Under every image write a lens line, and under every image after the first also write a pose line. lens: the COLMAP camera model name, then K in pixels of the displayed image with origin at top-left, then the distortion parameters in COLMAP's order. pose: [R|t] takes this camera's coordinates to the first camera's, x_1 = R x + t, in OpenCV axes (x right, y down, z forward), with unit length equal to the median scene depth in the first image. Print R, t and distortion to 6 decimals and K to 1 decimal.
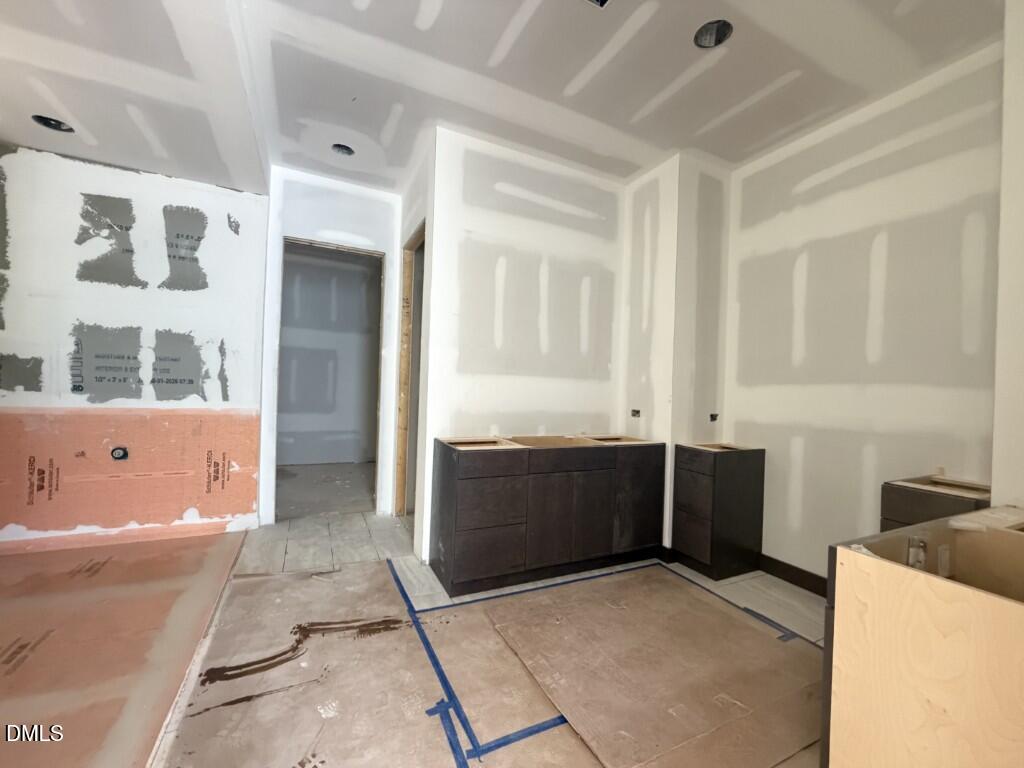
lens RADIAL K [[409.6, 0, 511.8], [0, 409.6, 386.8], [0, 0, 1]] dist [0.001147, 0.000387]
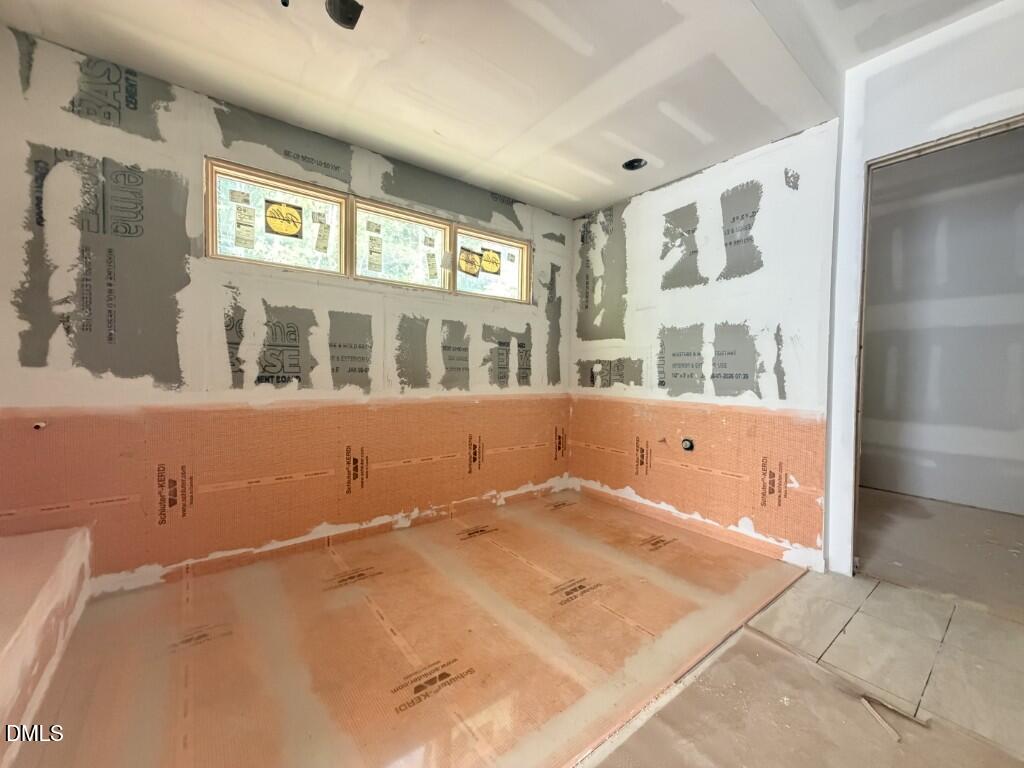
lens RADIAL K [[409.6, 0, 512.4], [0, 409.6, 382.5], [0, 0, 1]] dist [0.001147, 0.000387]
pose [[0.190862, -0.002728, -0.981613, 0.001404], [-0.004289, 0.999984, -0.003613, 0.006529], [0.981607, 0.004900, 0.190847, 0.341213]]
